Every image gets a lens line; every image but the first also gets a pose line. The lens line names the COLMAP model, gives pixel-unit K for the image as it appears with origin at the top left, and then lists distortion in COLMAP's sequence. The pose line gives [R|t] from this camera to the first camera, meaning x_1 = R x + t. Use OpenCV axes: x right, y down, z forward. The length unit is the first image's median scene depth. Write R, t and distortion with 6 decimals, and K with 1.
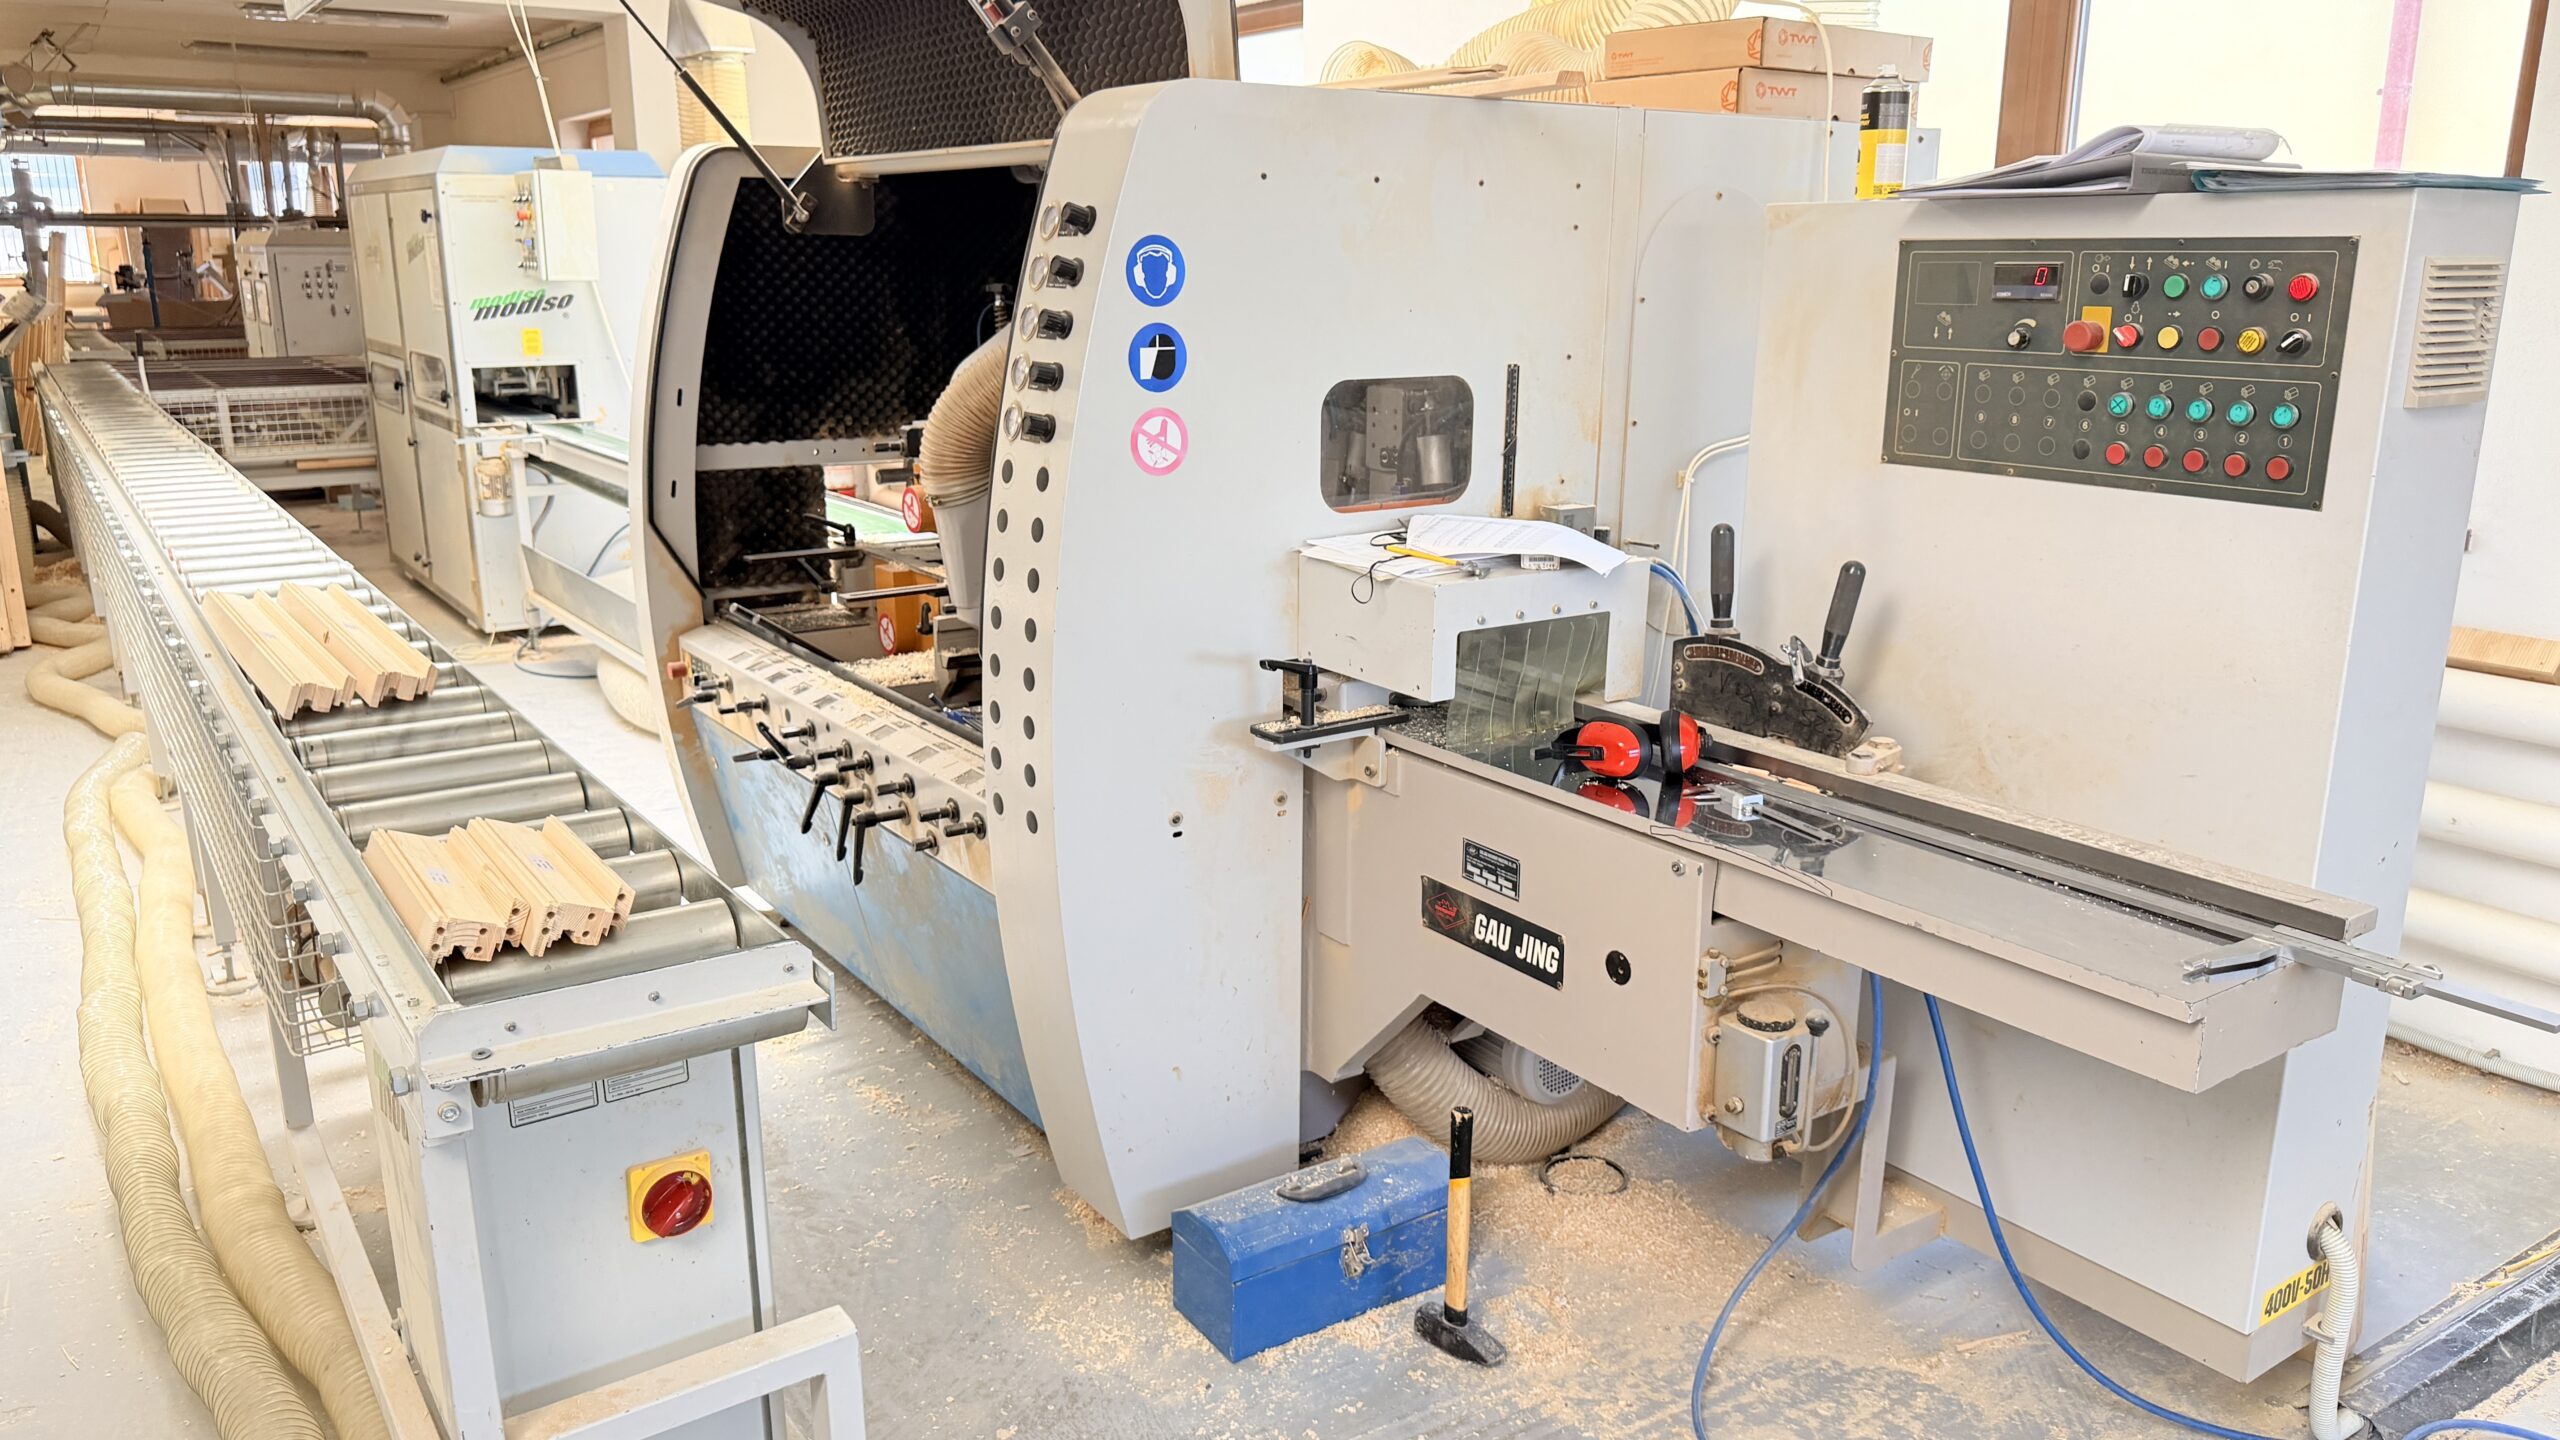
lens RADIAL K [[1843.4, 0, 1288.4], [0, 1843.4, 722.7], [0, 0, 1]] dist [0.061646, -0.054905]
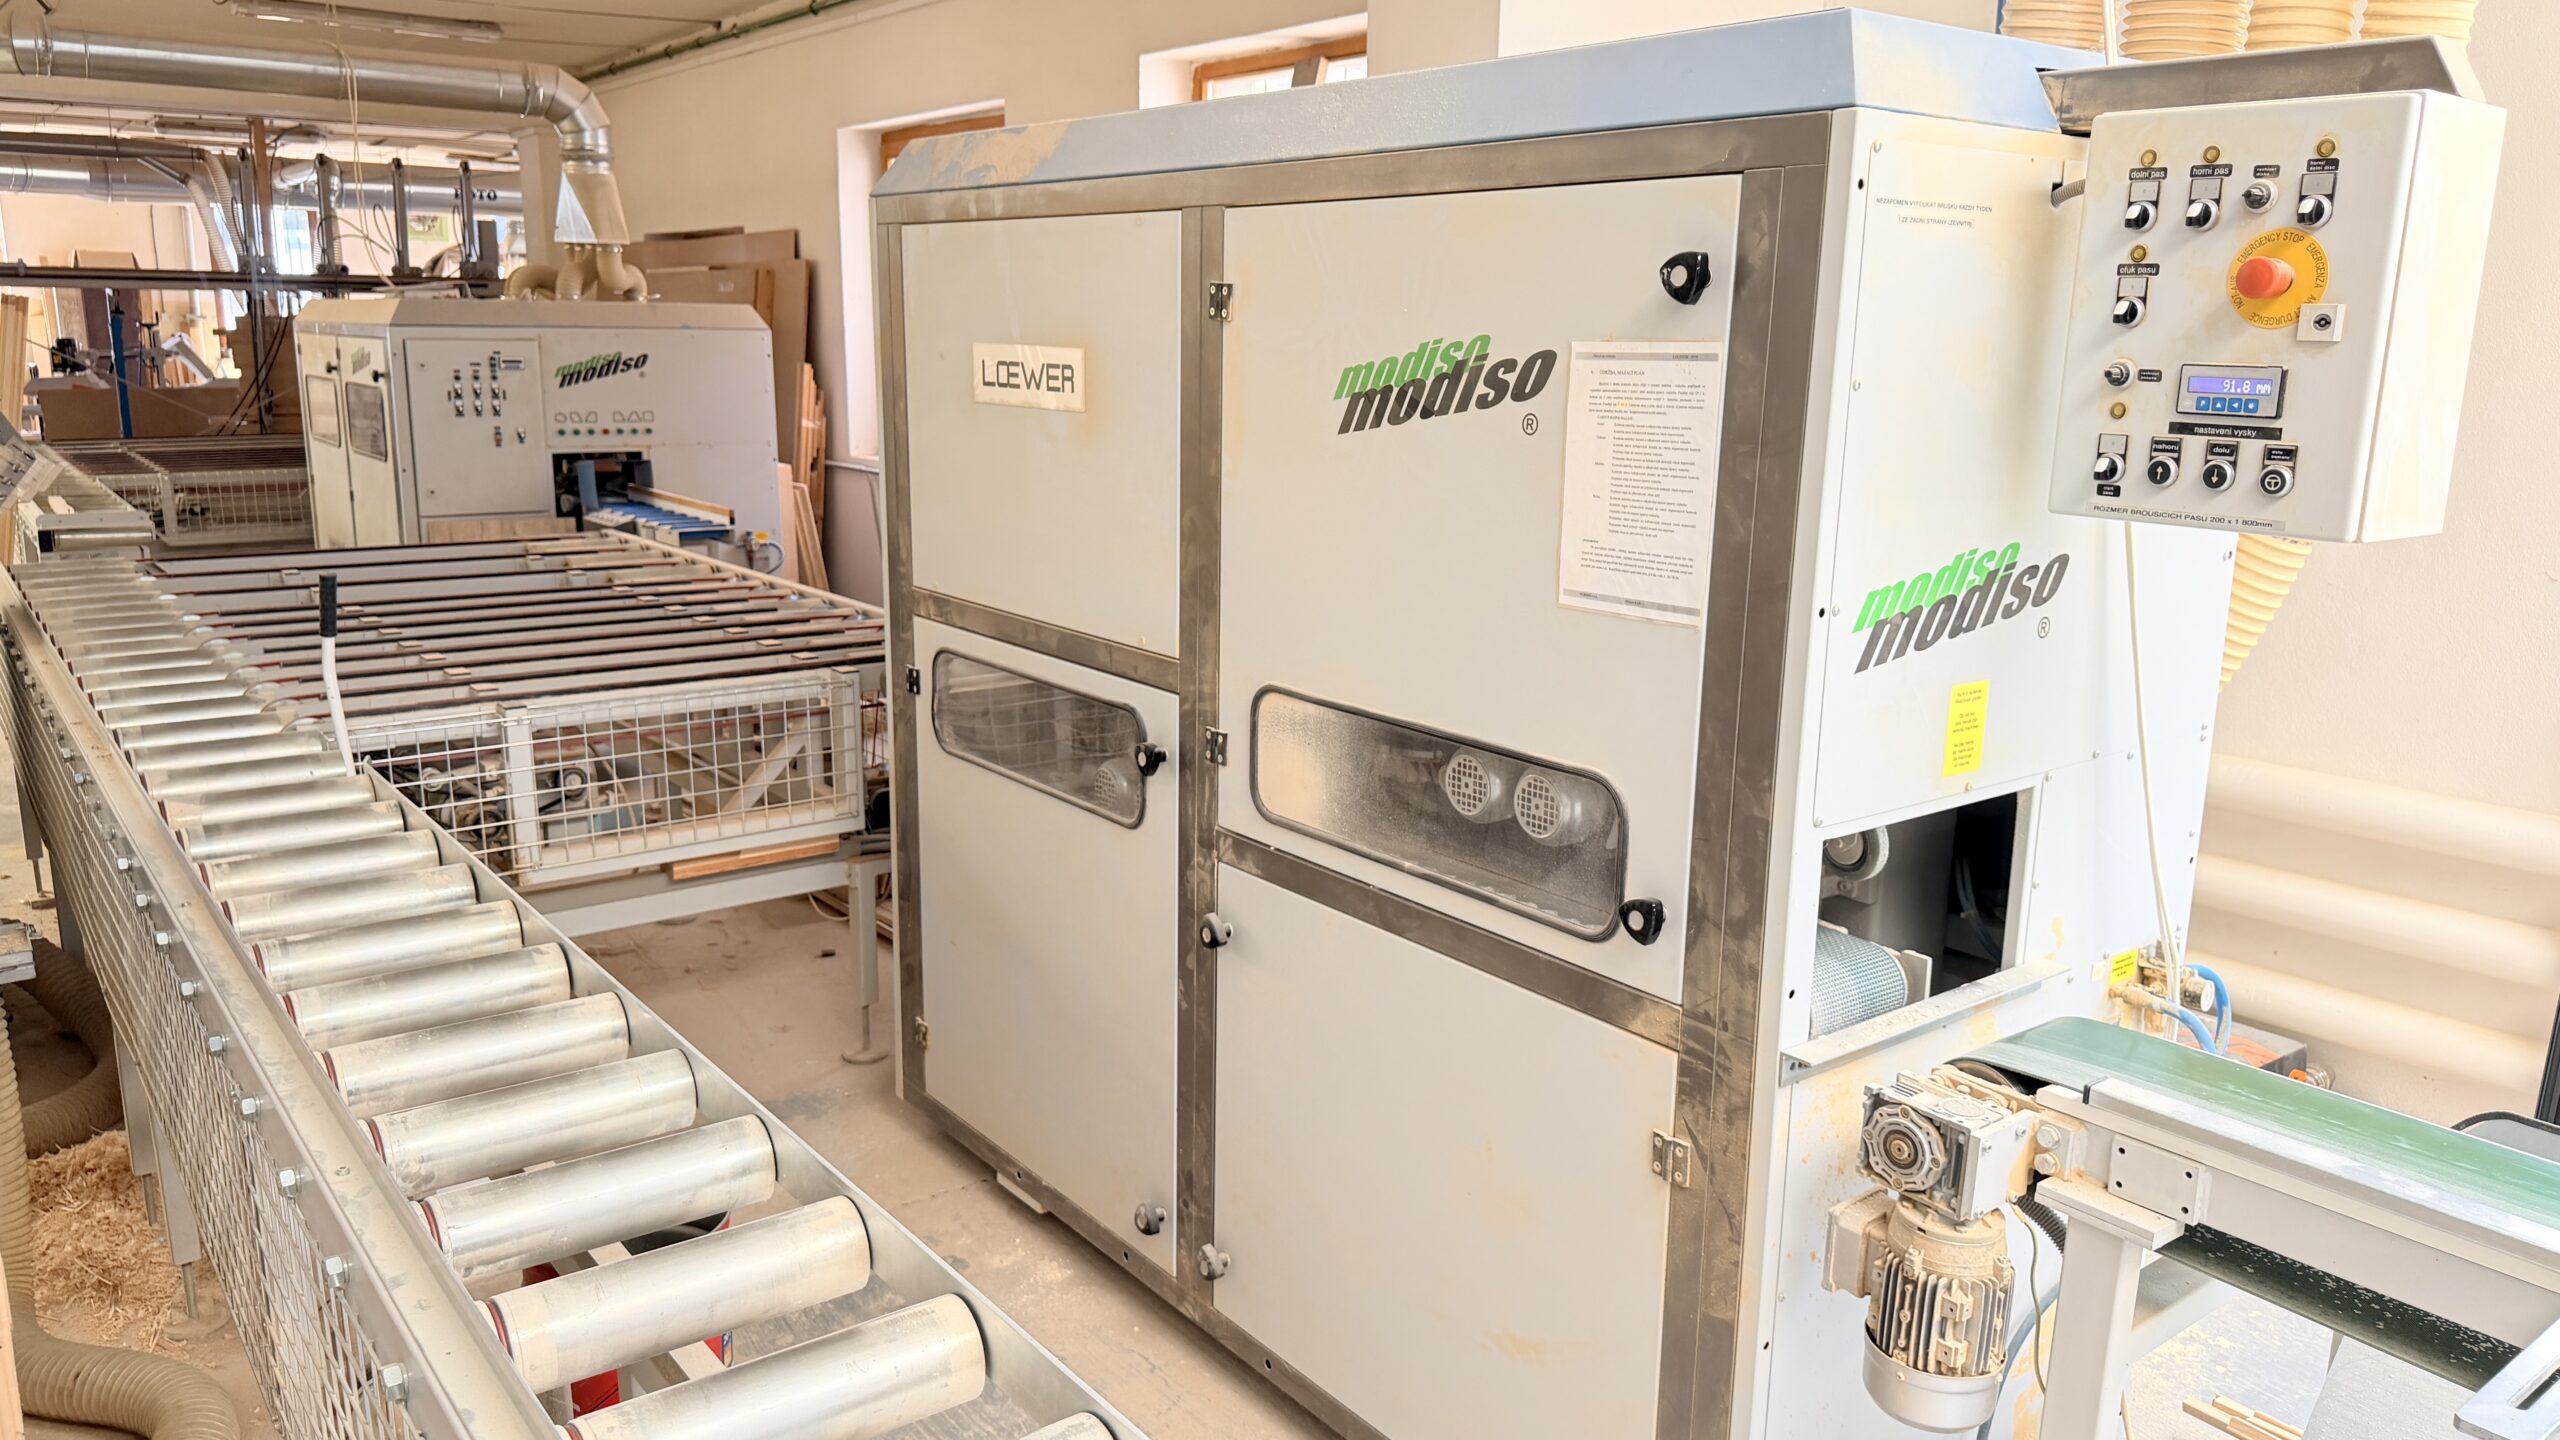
lens RADIAL K [[1843.4, 0, 1272.9], [0, 1843.4, 718.0], [0, 0, 1]] dist [0.061646, -0.054905]
pose [[0.999011, 0.003522, 0.044319, -0.253234], [-0.001764, 0.999213, -0.039638, -0.094784], [-0.044424, 0.039520, 0.998231, 0.355848]]
